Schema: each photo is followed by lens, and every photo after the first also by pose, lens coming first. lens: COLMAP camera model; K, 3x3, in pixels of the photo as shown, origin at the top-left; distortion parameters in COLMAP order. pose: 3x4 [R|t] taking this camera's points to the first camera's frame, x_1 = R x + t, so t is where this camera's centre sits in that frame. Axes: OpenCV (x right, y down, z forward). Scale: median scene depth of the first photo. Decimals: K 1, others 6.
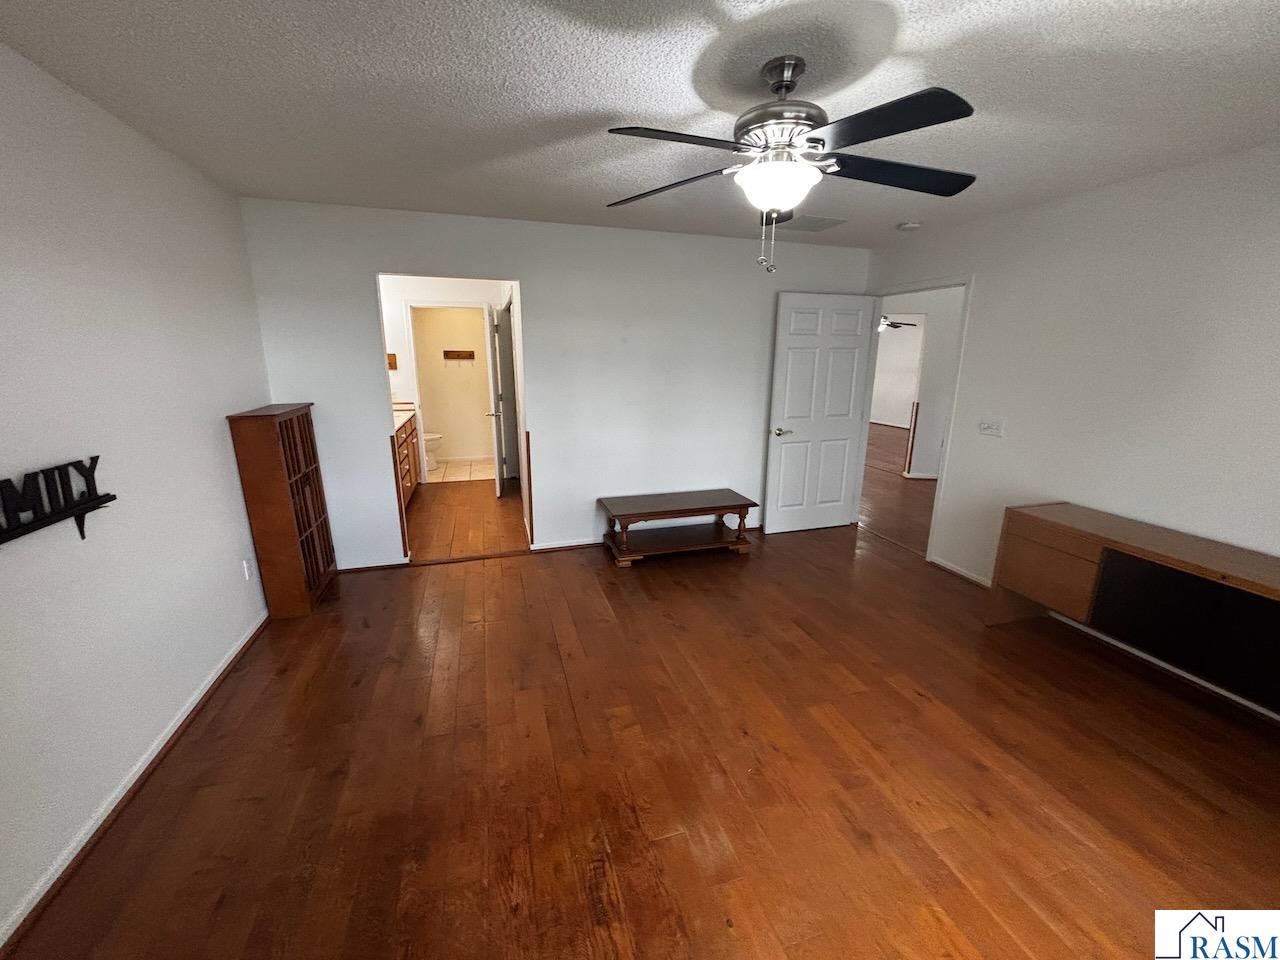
lens RADIAL K [[514.6, 0, 644.6], [0, 514.6, 483.7], [0, 0, 1]] dist [0.003679, -0.001497]
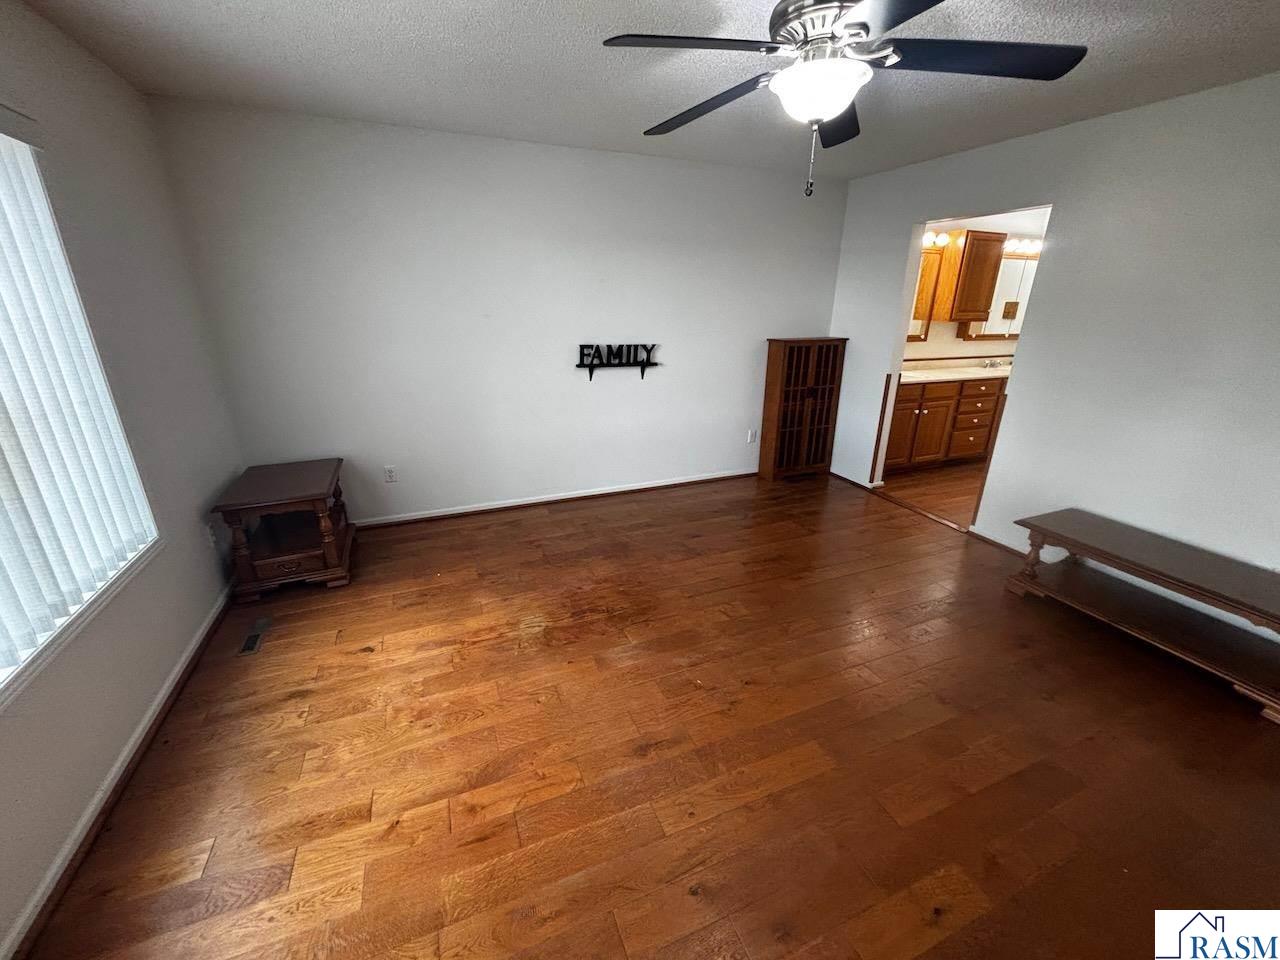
lens RADIAL K [[514.6, 0, 637.1], [0, 514.6, 468.7], [0, 0, 1]] dist [0.003679, -0.001497]
pose [[0.096143, 0.312920, -0.944901, 1.232464], [-0.258394, 0.924600, 0.279905, -0.161570], [0.961243, 0.217246, 0.169750, 0.658266]]
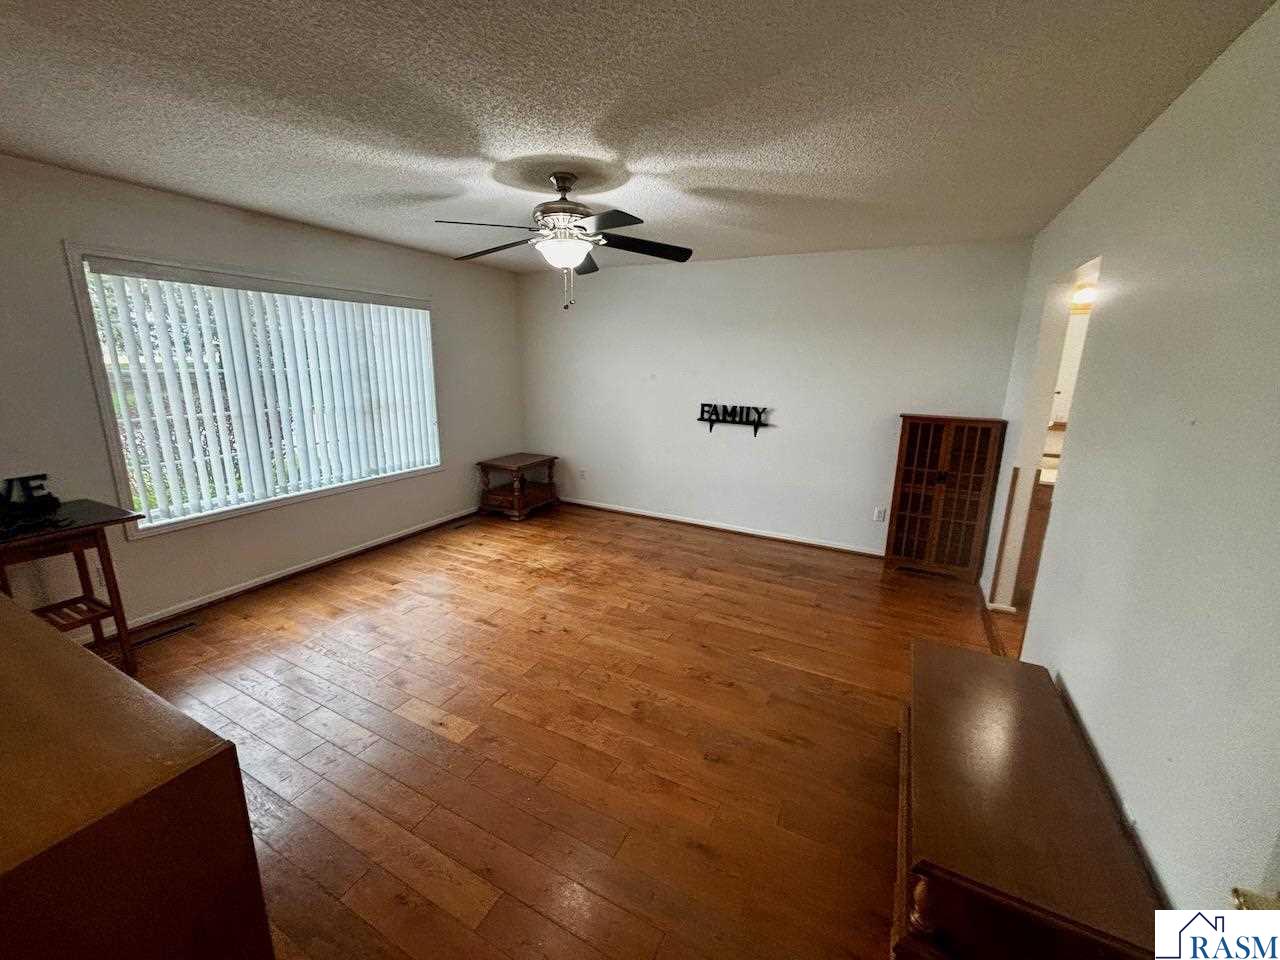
lens RADIAL K [[514.6, 0, 652.5], [0, 514.6, 480.6], [0, 0, 1]] dist [0.003679, -0.001497]
pose [[-0.694706, 0.150601, -0.703351, 1.205589], [-0.198949, 0.899458, 0.389095, -0.620292], [0.691232, 0.410238, -0.594897, 2.293234]]
